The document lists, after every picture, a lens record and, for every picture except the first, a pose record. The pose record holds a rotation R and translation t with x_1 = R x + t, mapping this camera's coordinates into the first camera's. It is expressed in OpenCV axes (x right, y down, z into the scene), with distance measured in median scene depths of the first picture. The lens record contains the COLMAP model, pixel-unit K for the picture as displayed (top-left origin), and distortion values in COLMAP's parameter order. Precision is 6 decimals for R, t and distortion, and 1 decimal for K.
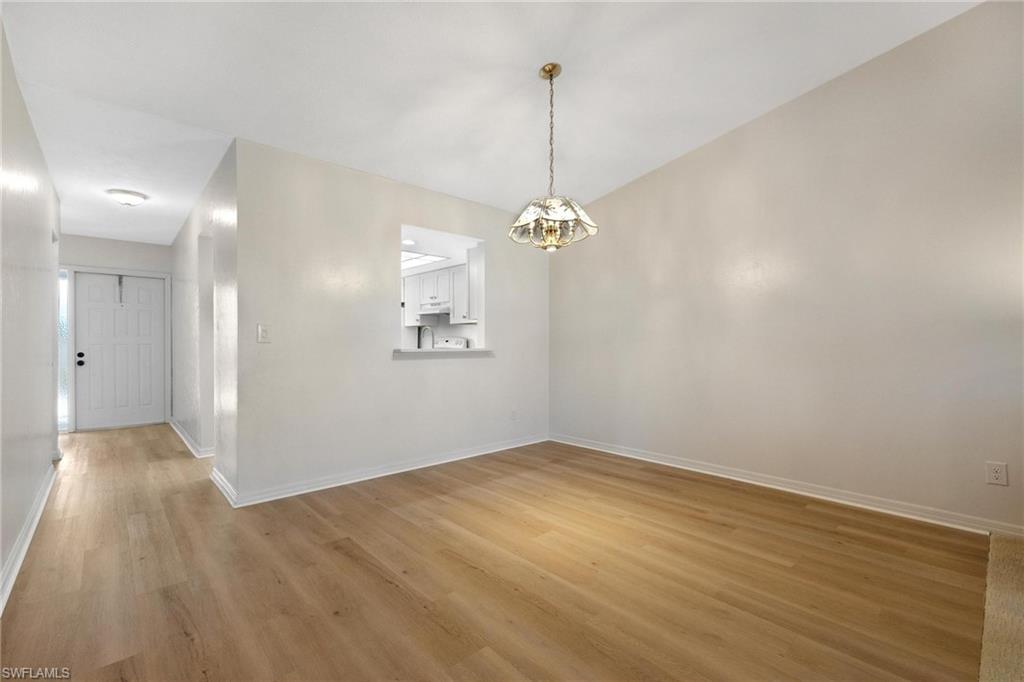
lens RADIAL K [[437.9, 0, 515.0], [0, 437.9, 344.6], [0, 0, 1]] dist [0.003168, 0.000159]
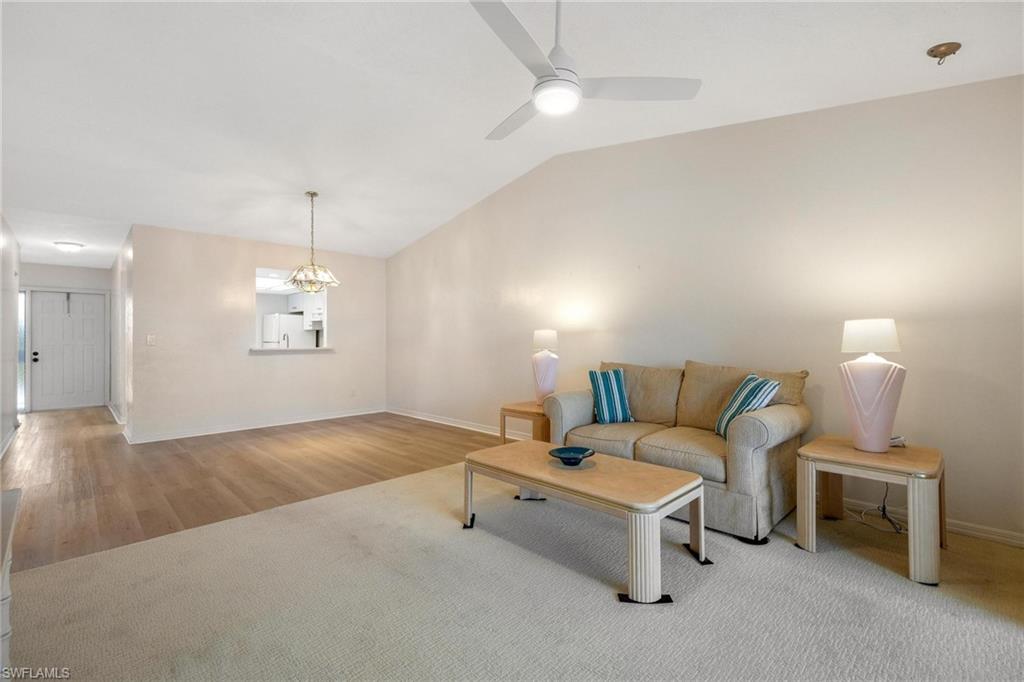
lens RADIAL K [[442.2, 0, 540.2], [0, 442.2, 336.6], [0, 0, 1]] dist [-0.002627, -0.000745]
pose [[0.997664, -0.004101, 0.068191, 0.442231], [0.004794, 0.999939, -0.010000, -0.007862], [-0.068146, 0.010304, 0.997622, -0.431039]]
